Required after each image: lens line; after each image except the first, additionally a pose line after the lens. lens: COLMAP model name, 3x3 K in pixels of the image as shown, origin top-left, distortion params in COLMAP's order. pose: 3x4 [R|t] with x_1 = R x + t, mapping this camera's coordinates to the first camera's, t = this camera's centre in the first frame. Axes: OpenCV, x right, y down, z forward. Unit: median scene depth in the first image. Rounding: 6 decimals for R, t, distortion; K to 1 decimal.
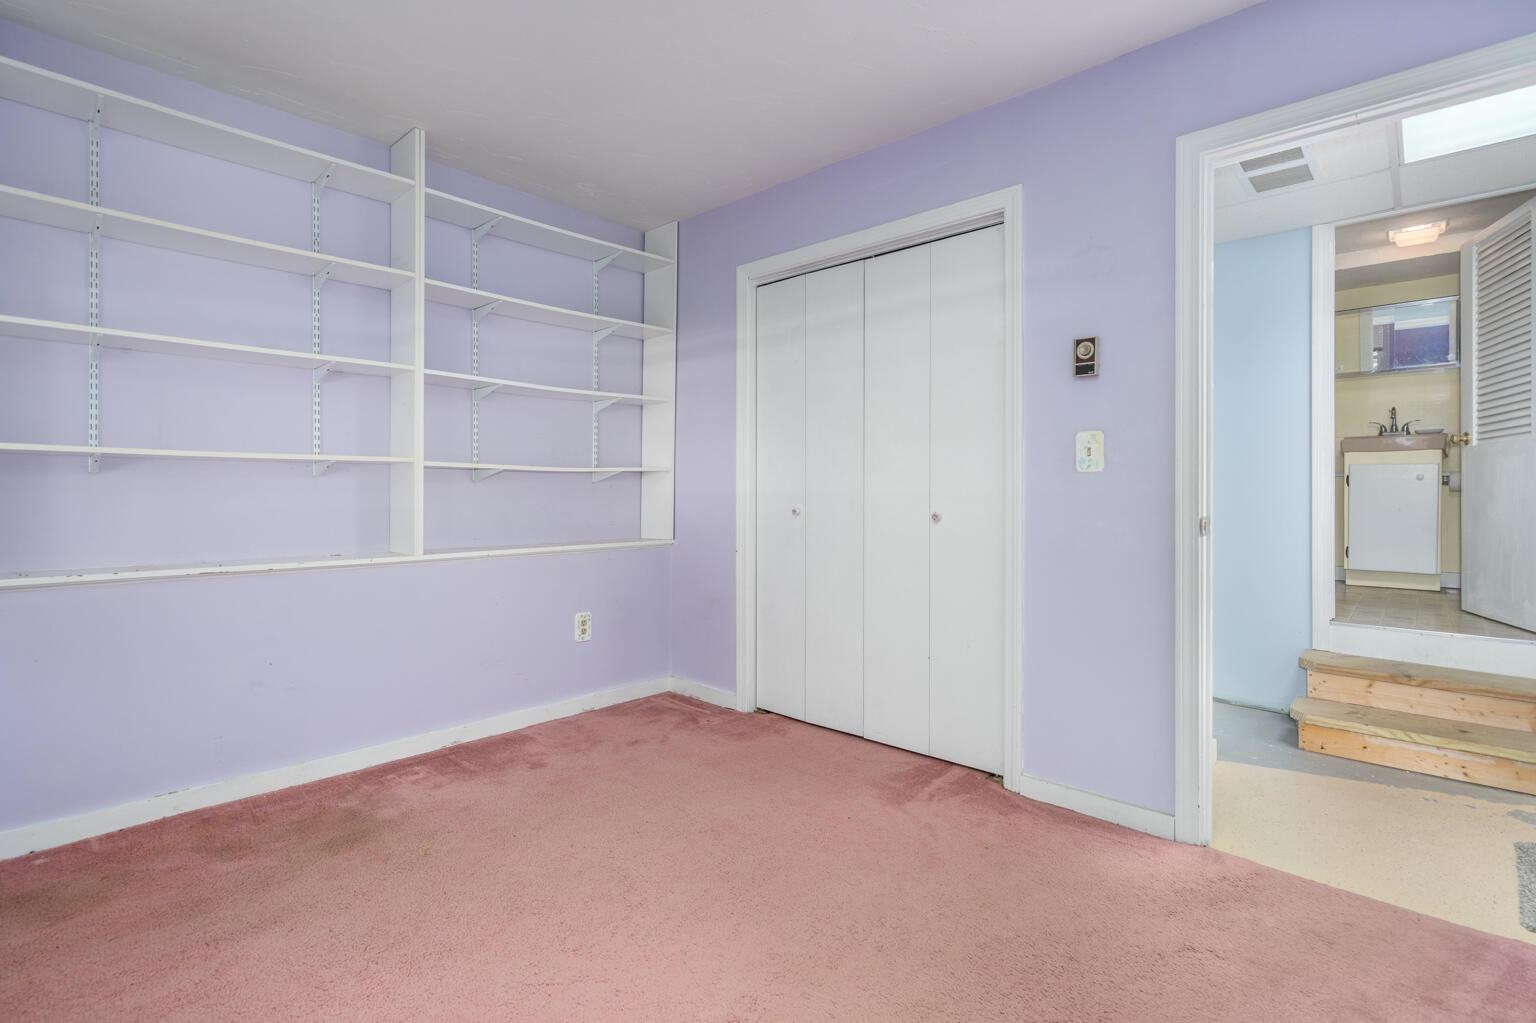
lens RADIAL K [[717.1, 0, 768.0], [0, 717.1, 511.5], [0, 0, 1]] dist [-0.000733, -0.000276]
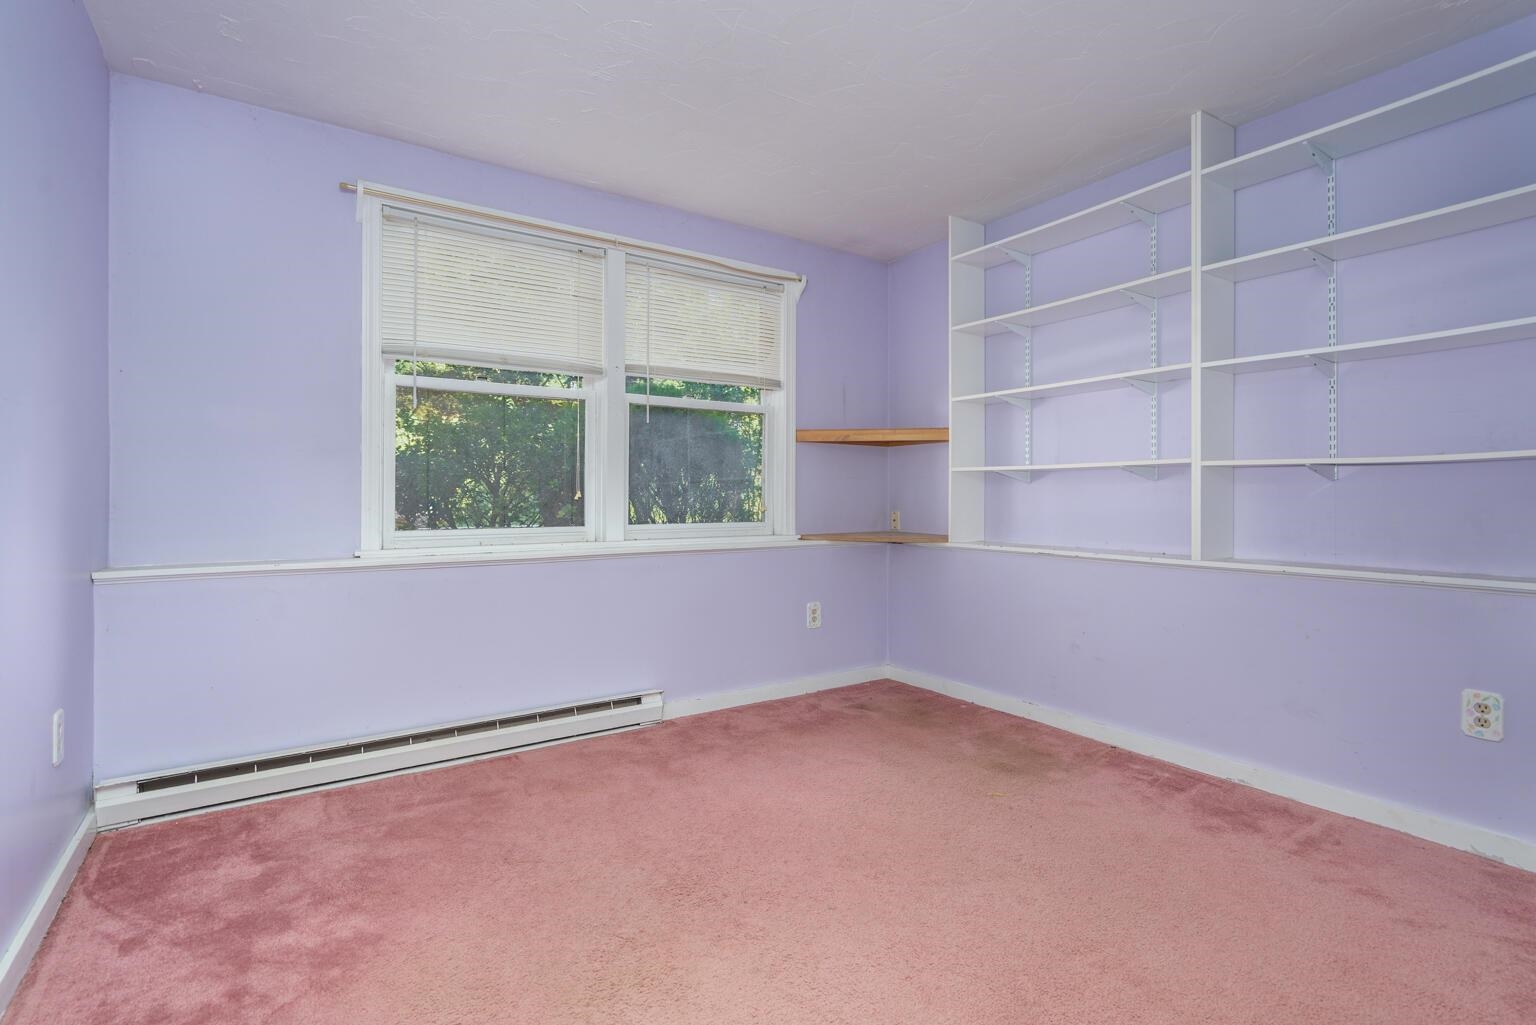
lens RADIAL K [[717.1, 0, 768.0], [0, 717.1, 512.5], [0, 0, 1]] dist [-0.000733, -0.000276]
pose [[-0.224464, 0.018093, -0.974314, 0.579024], [-0.027085, 0.999326, 0.024797, -0.010520], [0.974106, 0.031956, -0.223822, 0.677116]]
